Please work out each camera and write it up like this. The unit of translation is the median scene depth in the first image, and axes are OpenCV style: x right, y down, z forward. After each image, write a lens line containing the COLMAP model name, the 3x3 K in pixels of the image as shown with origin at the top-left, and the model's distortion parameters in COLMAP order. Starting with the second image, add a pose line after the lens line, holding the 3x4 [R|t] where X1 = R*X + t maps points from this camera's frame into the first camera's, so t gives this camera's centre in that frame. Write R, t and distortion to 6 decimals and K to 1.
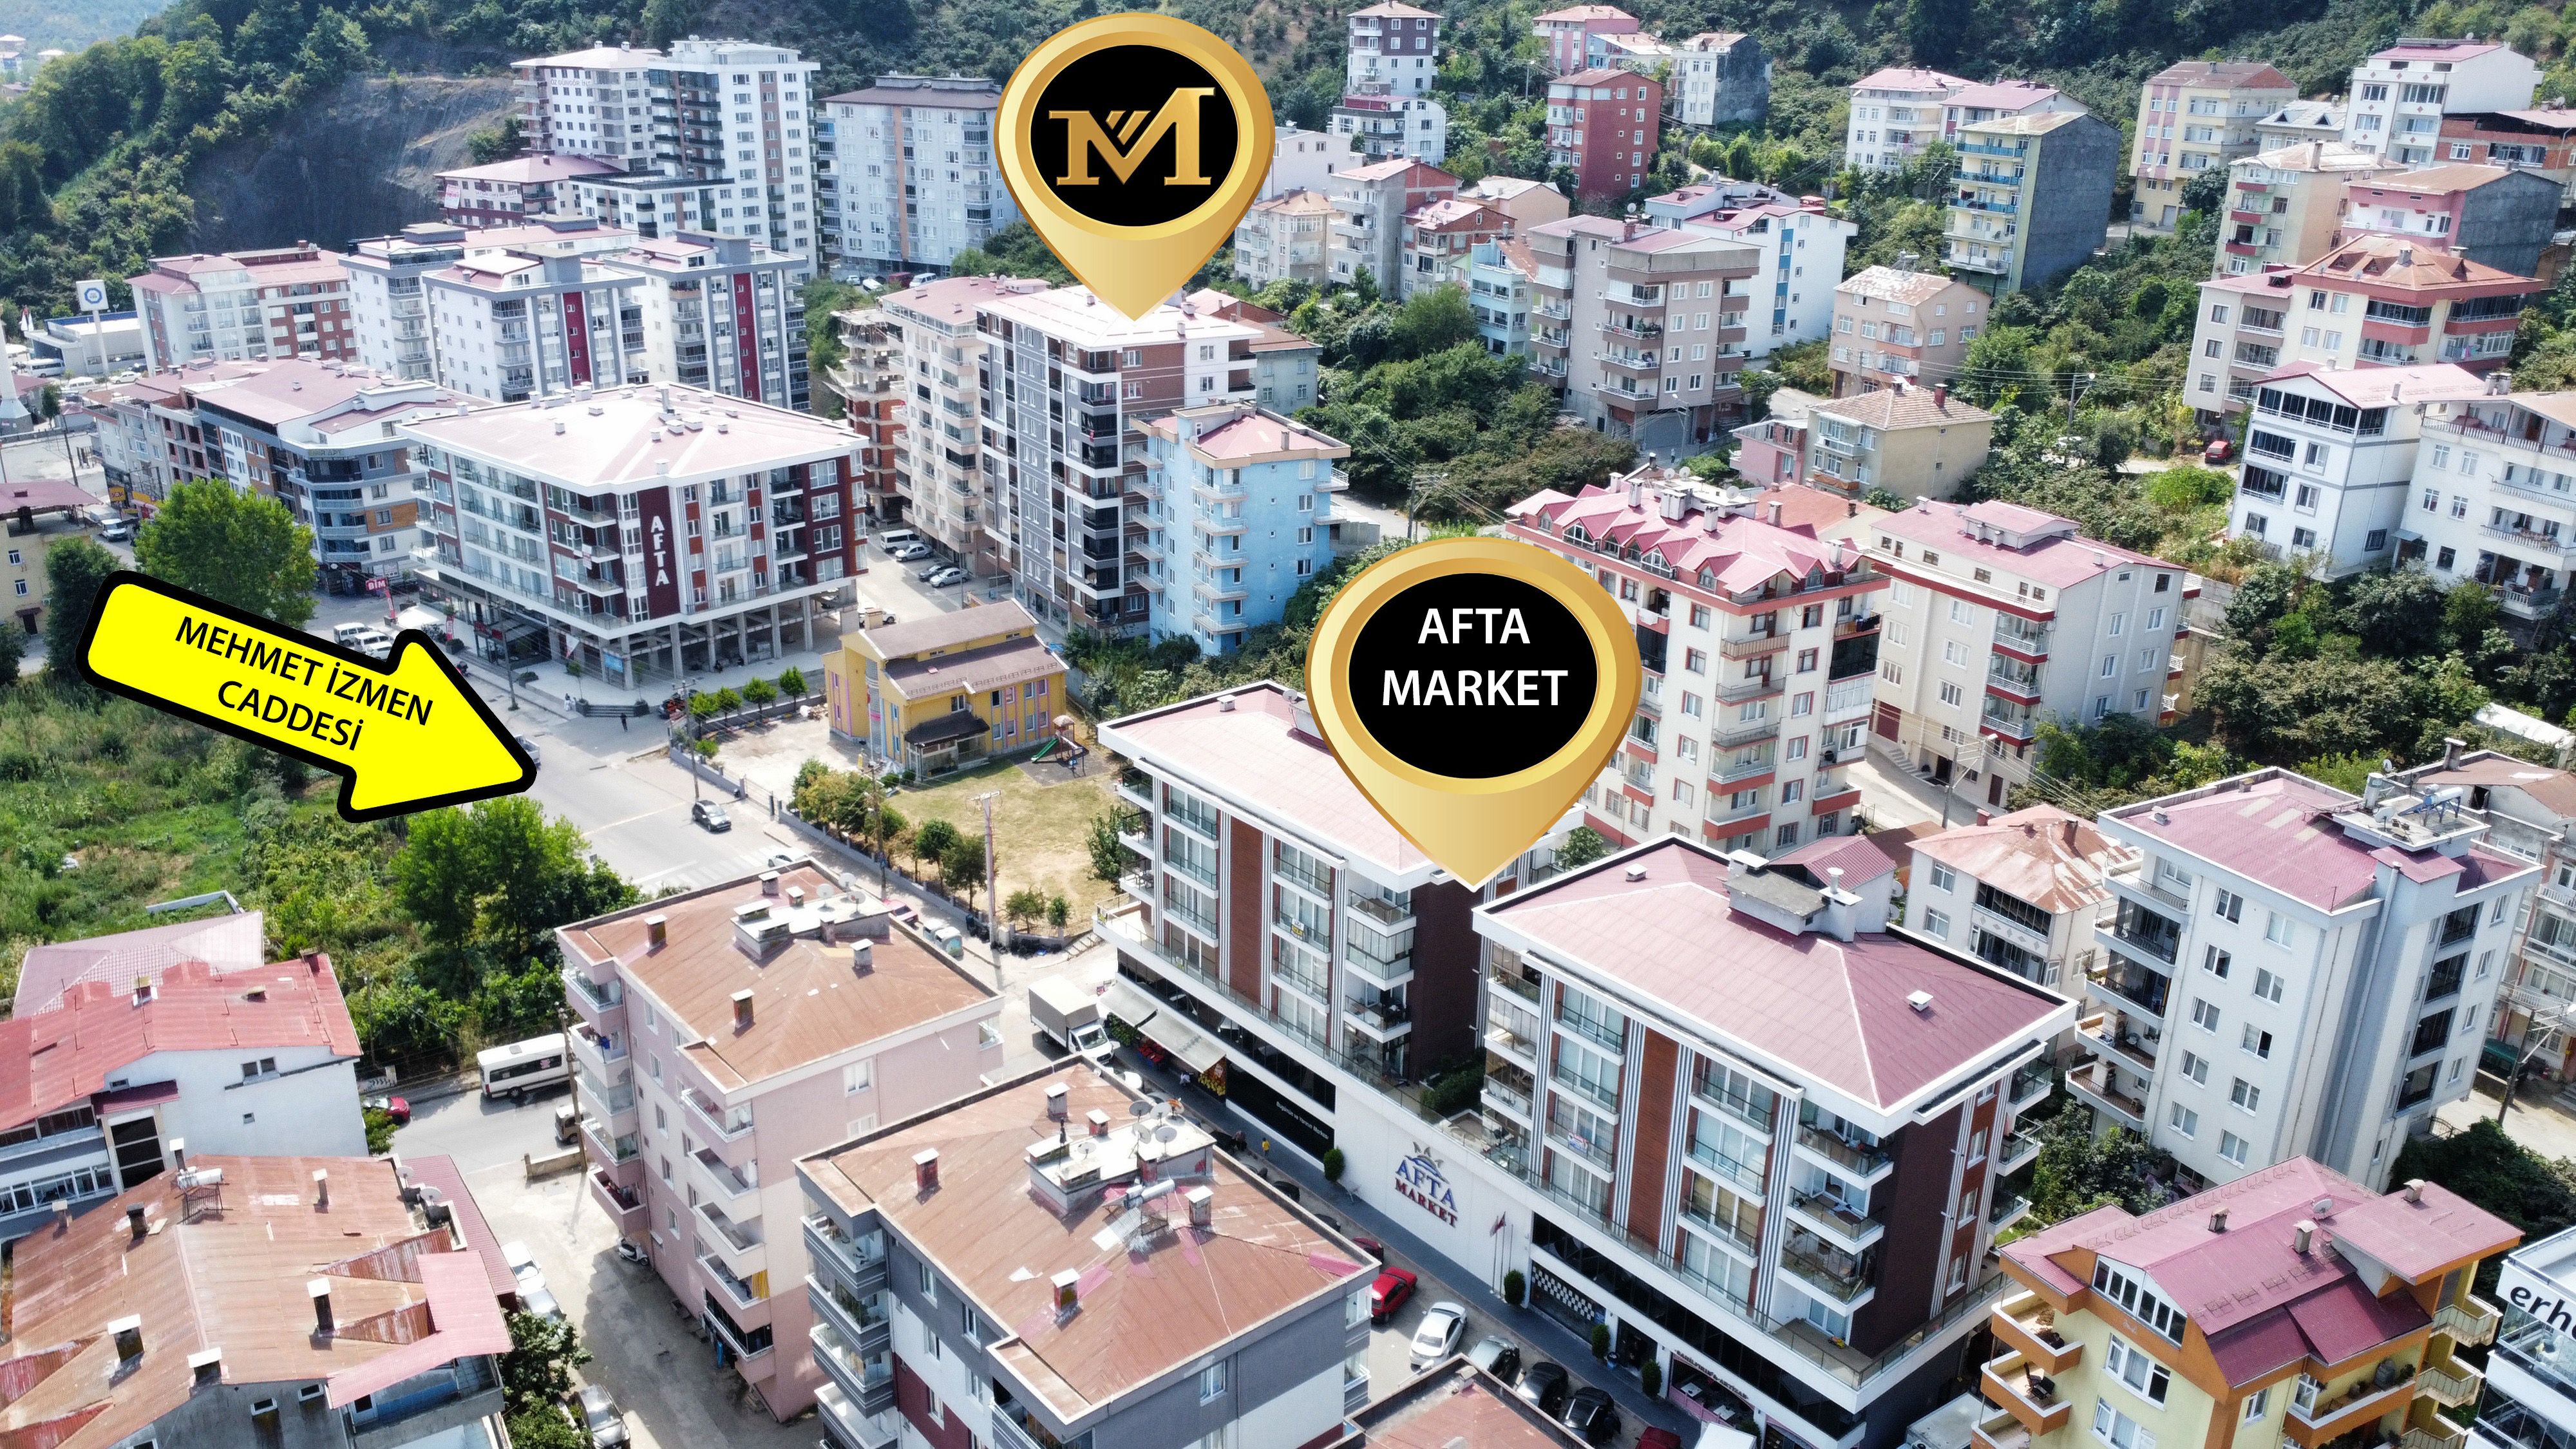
lens RADIAL K [[1948.1, 0, 1283.0], [0, 1948.1, 722.9], [0, 0, 1]] dist [-0.002968, -0.007489]
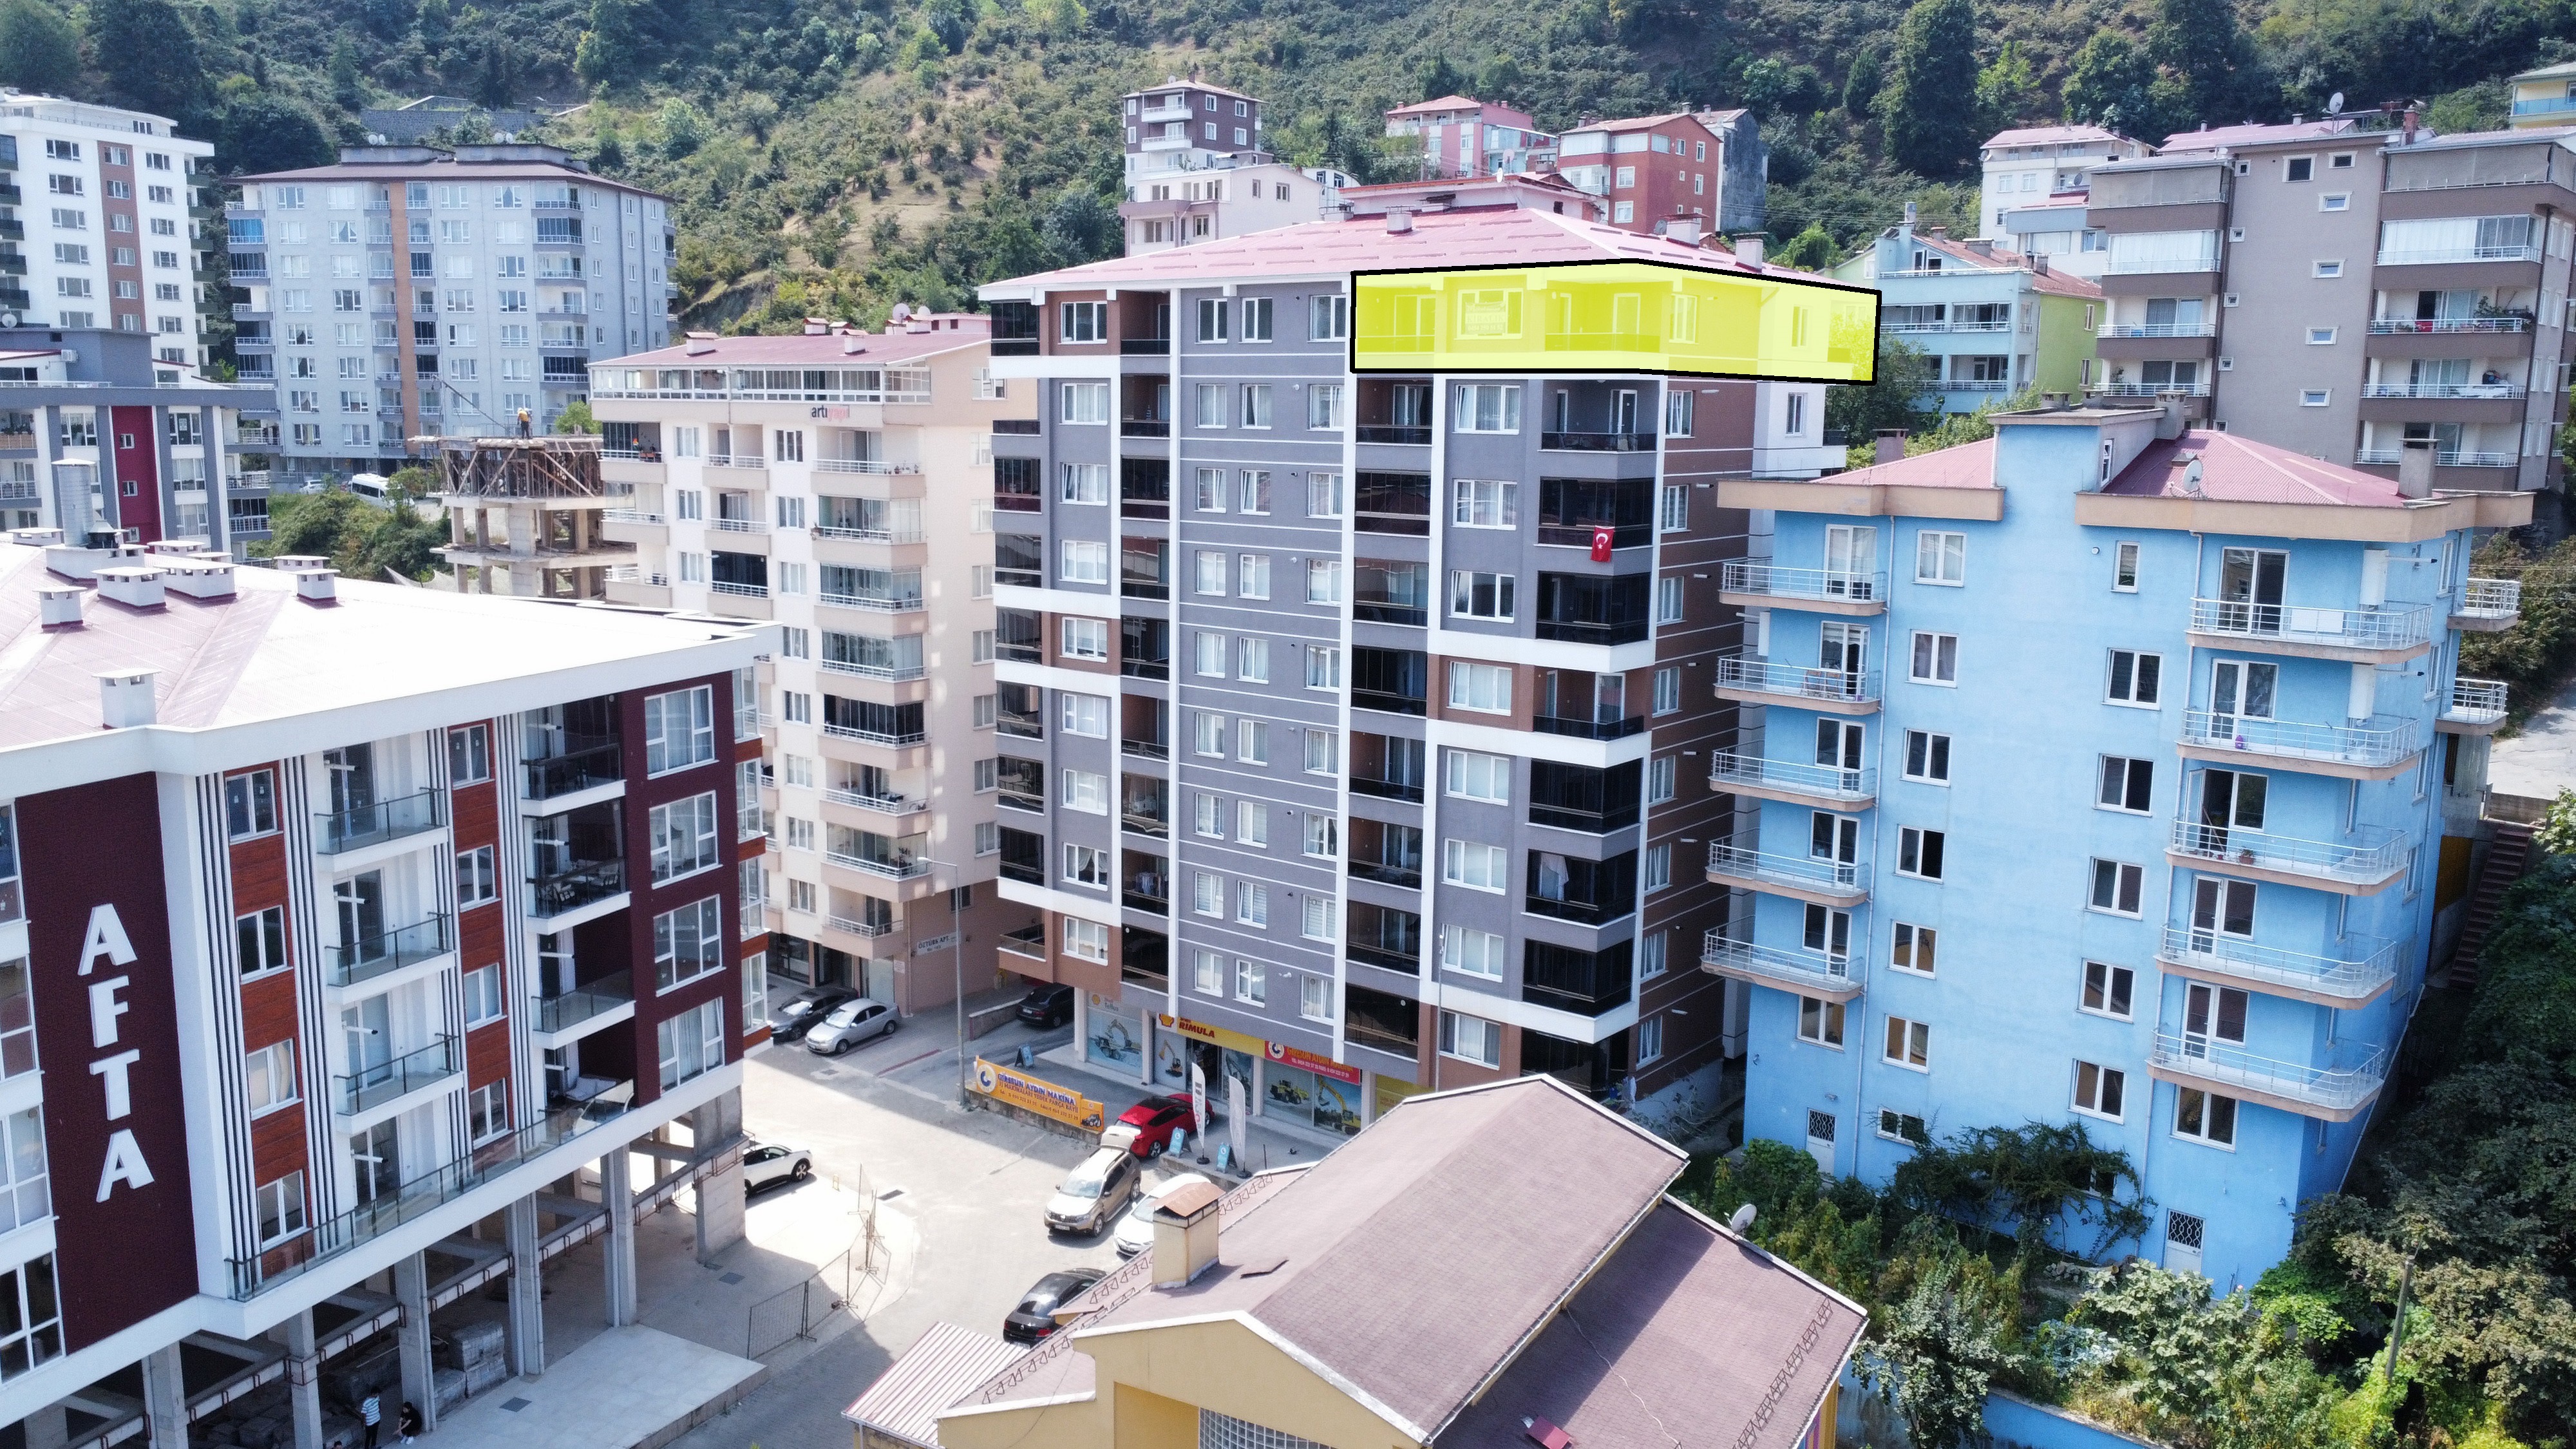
lens RADIAL K [[1948.1, 0, 1291.0], [0, 1948.1, 721.3], [0, 0, 1]] dist [-0.002968, -0.007489]
pose [[0.937925, -0.060240, 0.341566, -0.238438], [0.123456, 0.978288, -0.166468, -0.063816], [-0.324122, 0.198303, 0.924998, 0.656785]]
